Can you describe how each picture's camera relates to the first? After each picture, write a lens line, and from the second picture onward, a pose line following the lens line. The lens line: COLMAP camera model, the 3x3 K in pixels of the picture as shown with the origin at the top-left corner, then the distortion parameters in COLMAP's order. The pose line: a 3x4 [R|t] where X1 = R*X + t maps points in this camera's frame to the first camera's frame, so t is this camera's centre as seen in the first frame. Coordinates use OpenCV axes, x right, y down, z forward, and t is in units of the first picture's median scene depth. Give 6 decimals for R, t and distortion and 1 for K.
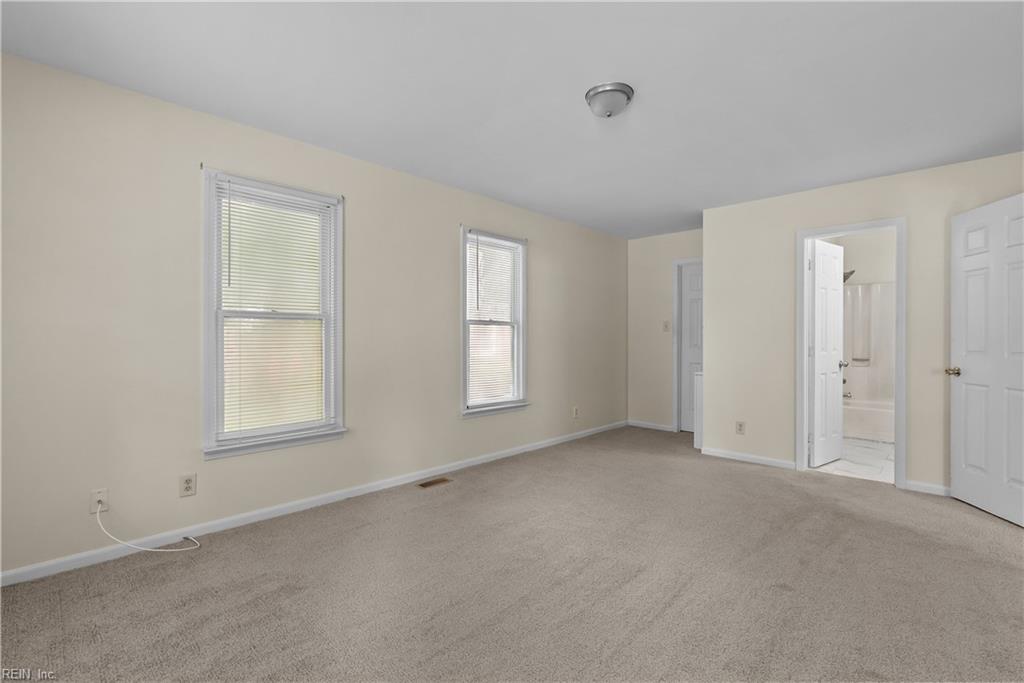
lens RADIAL K [[464.9, 0, 516.7], [0, 464.9, 345.1], [0, 0, 1]] dist [-0.010402, -0.000120]
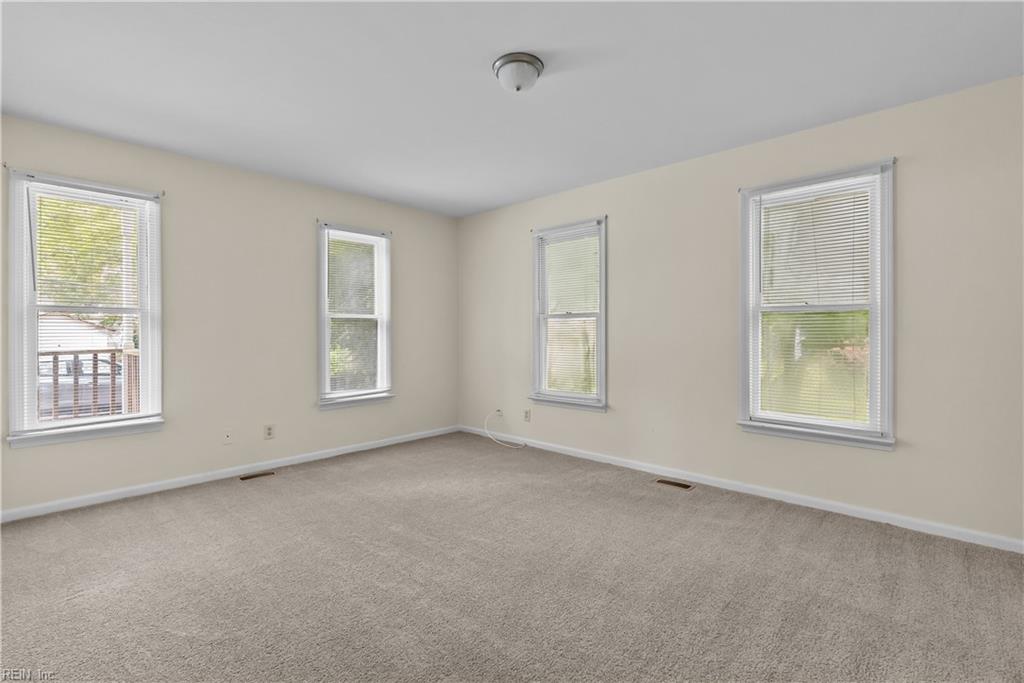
lens RADIAL K [[464.9, 0, 511.3], [0, 464.9, 341.1], [0, 0, 1]] dist [-0.010402, -0.000120]
pose [[-0.001662, 0.026213, -0.999655, 0.793990], [0.007165, 0.999631, 0.026201, -0.022621], [0.999973, -0.007119, -0.001849, 0.702539]]
